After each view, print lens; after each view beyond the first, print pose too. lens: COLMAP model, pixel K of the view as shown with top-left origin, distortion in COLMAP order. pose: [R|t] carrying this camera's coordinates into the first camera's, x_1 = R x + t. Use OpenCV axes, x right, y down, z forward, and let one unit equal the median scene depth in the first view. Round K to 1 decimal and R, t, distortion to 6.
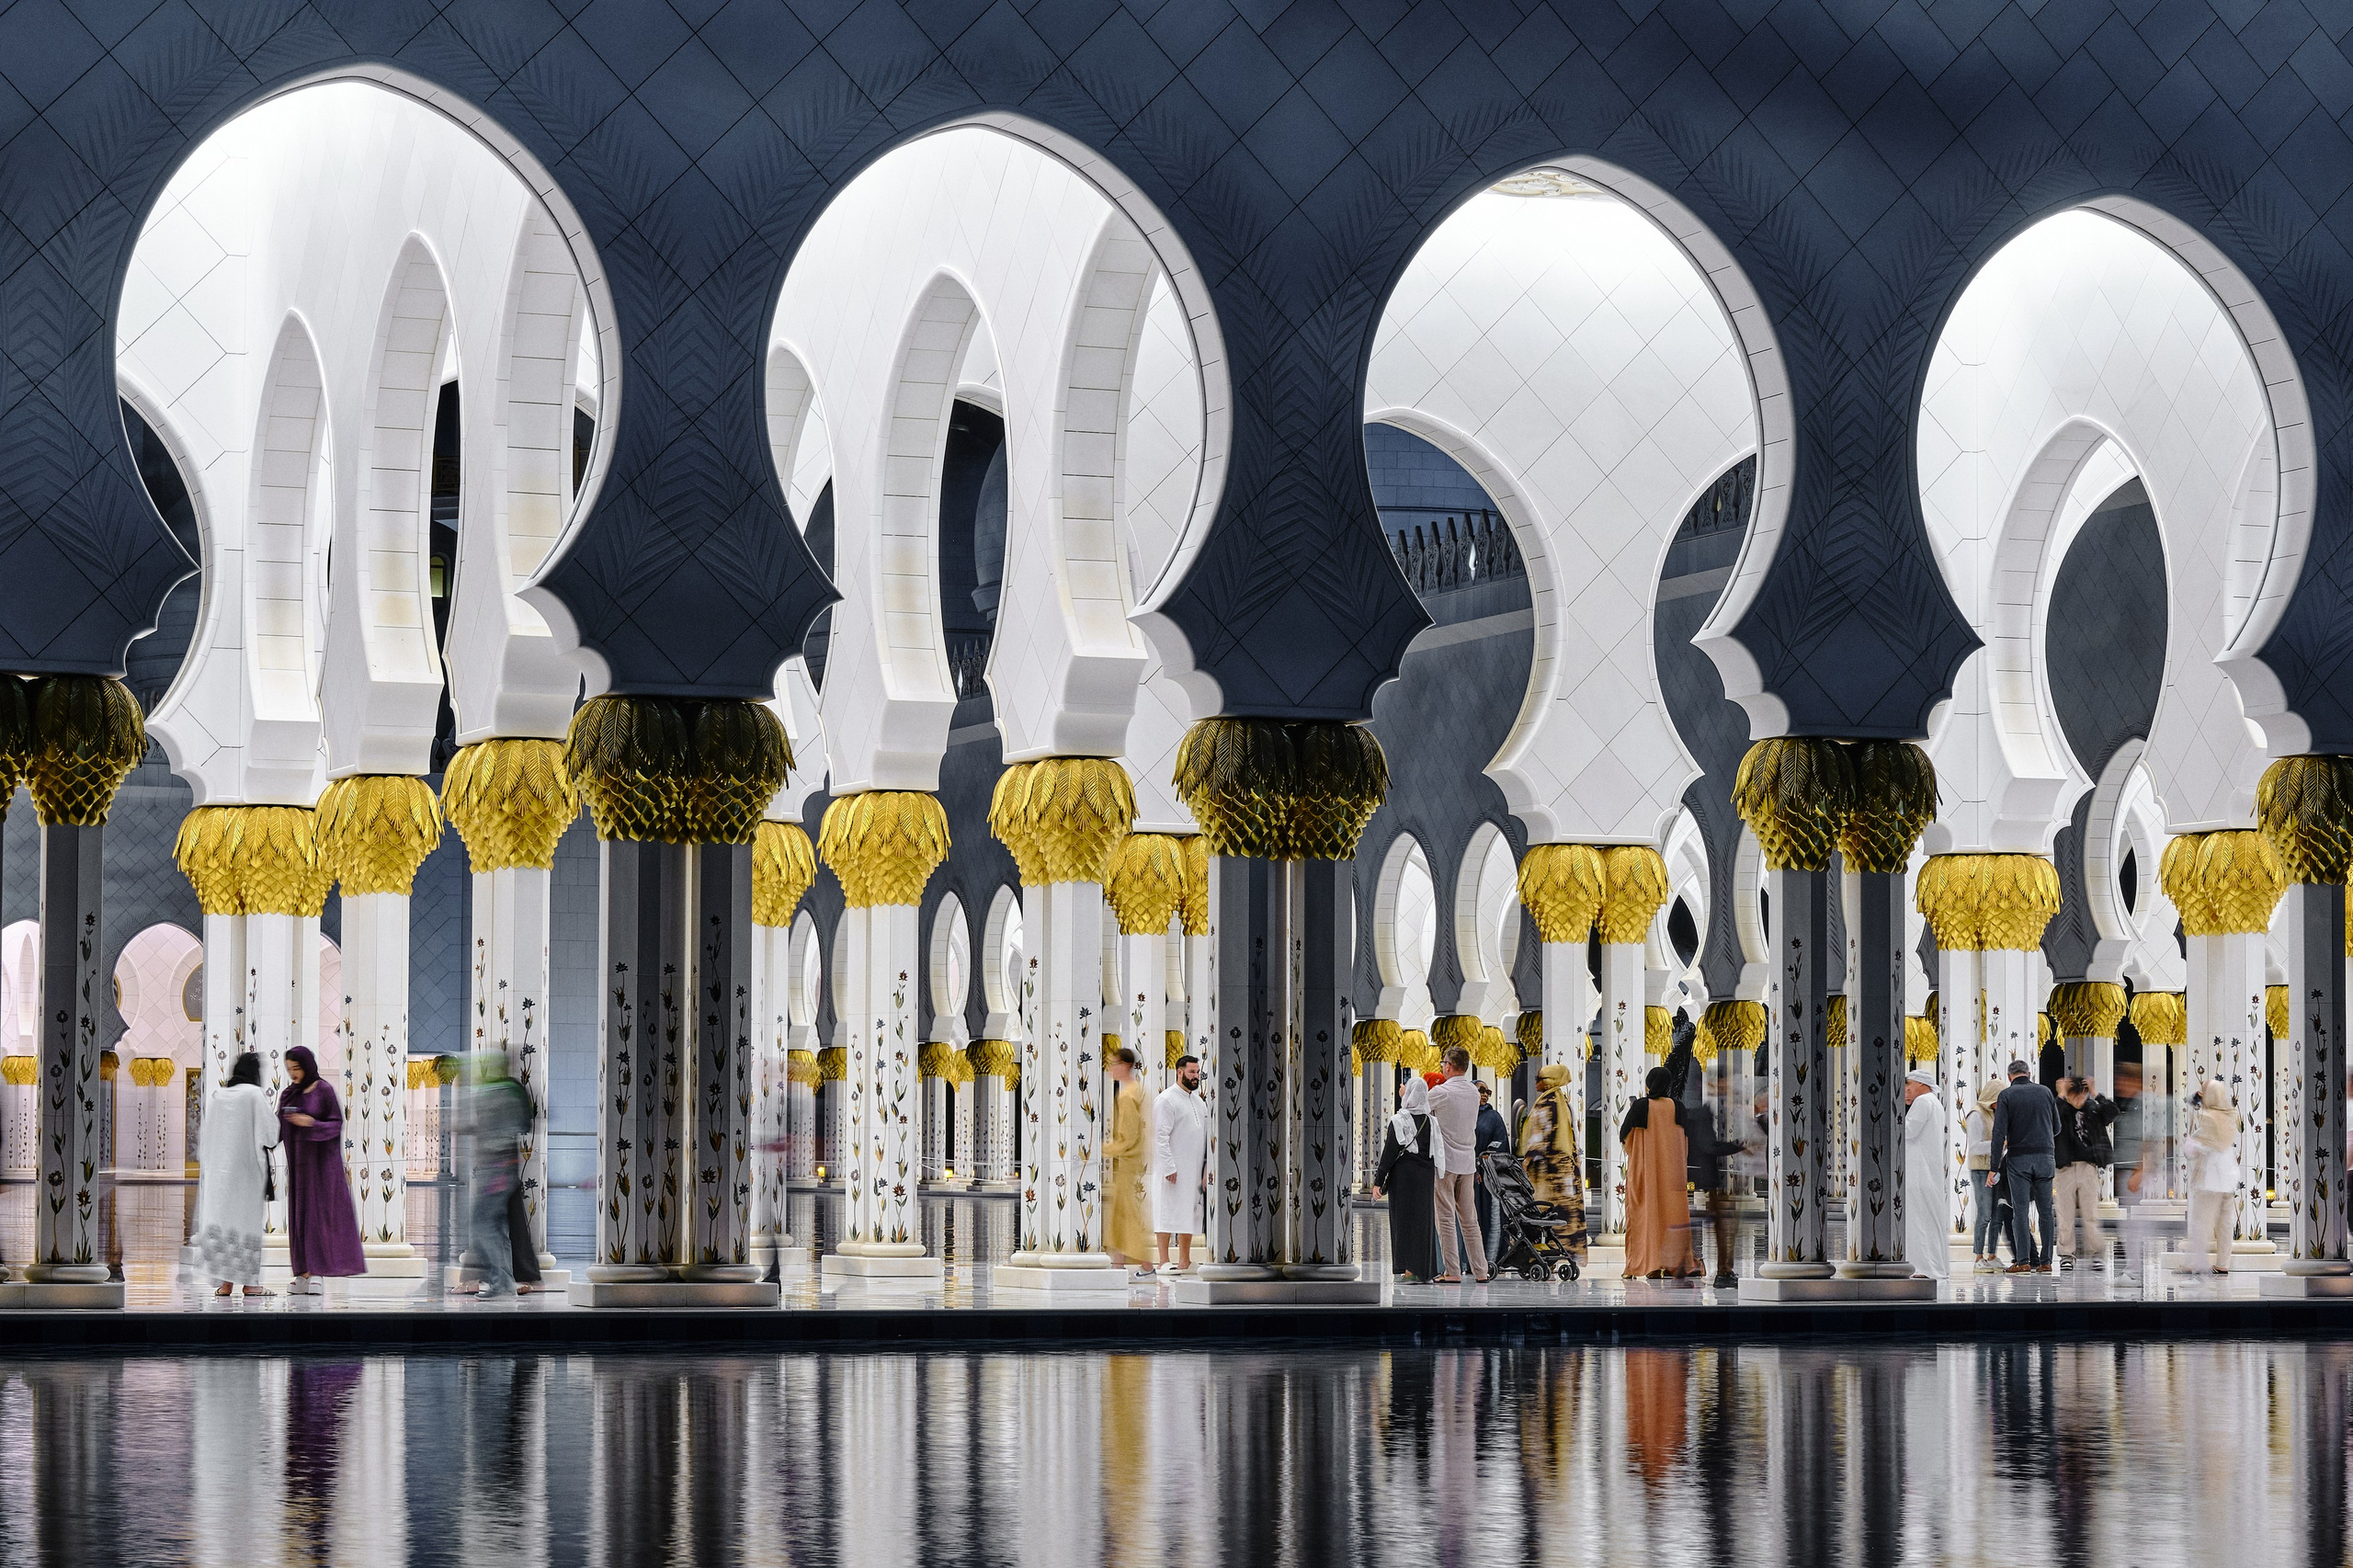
lens RADIAL K [[5600.4, 0, 1176.5], [0, 5600.4, 784.0], [0, 0, 1]] dist [-0.064085, -0.839850]
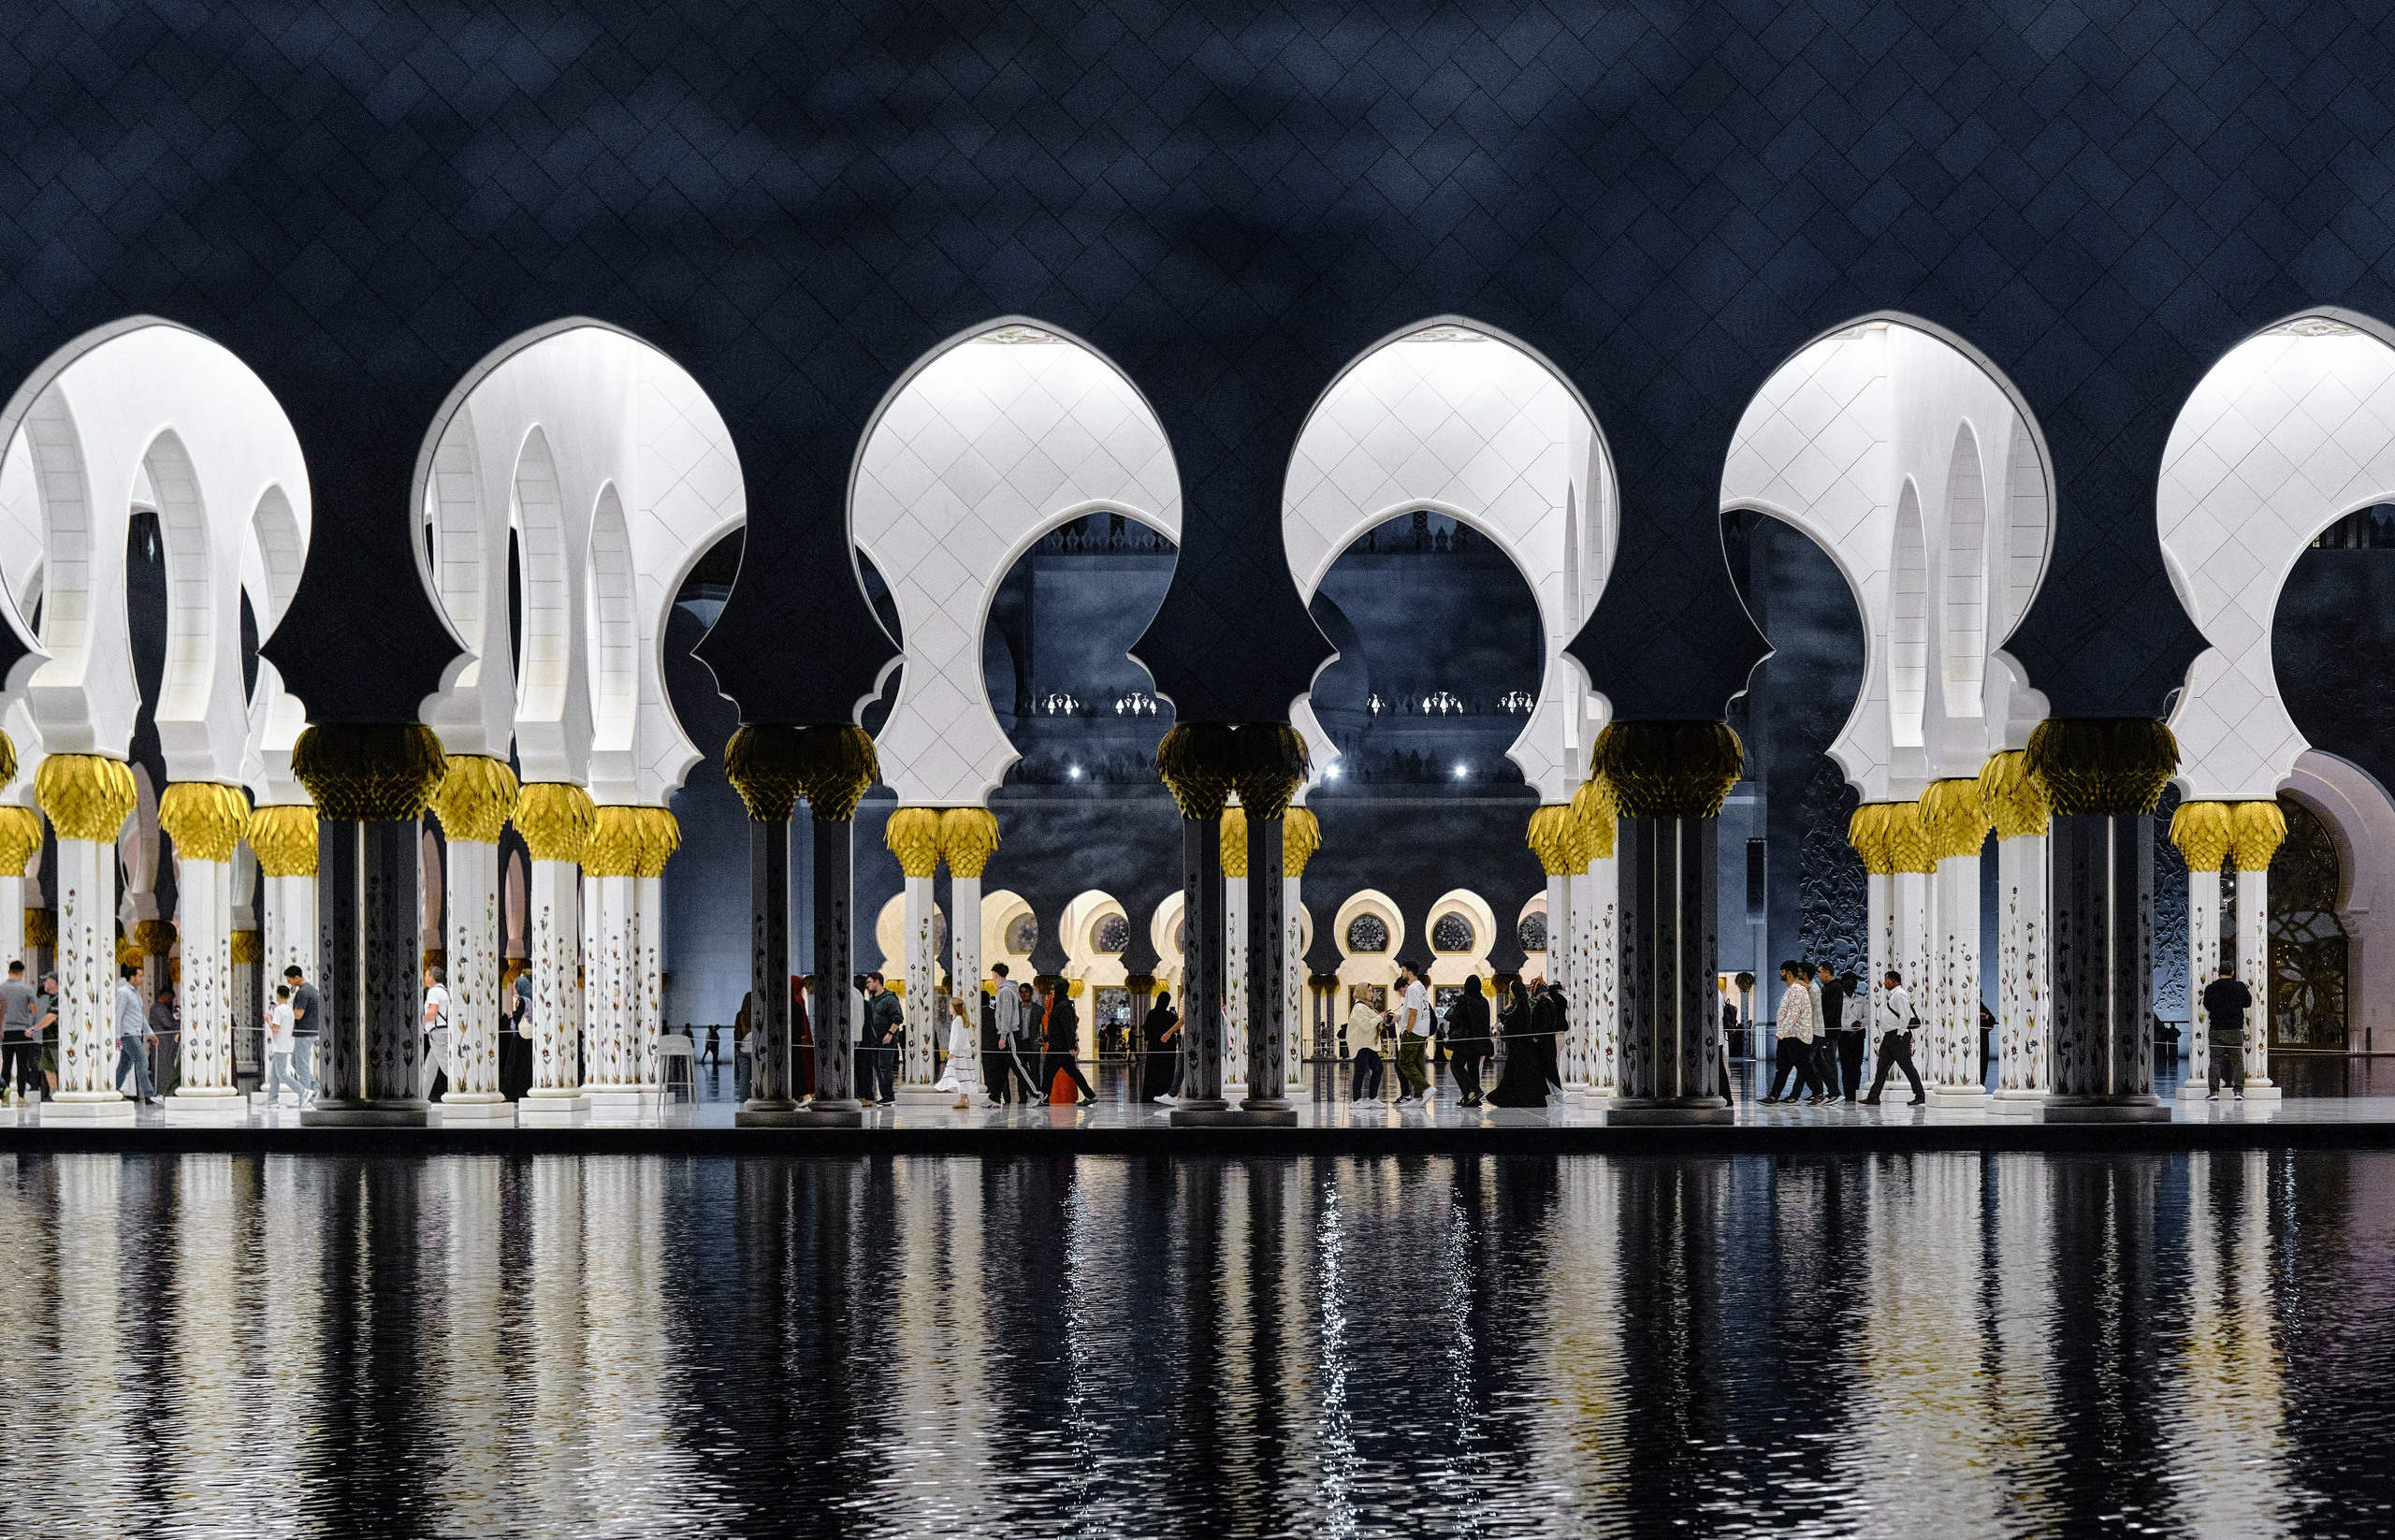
lens RADIAL K [[3567.2, 0, 1197.5], [0, 3567.2, 912.4], [0, 0, 1]] dist [-0.107235, -0.033873]
pose [[0.918193, -0.021796, -0.395532, 0.257620], [0.035320, 0.999013, 0.026940, 0.008398], [0.394555, -0.038706, 0.918057, 0.099421]]
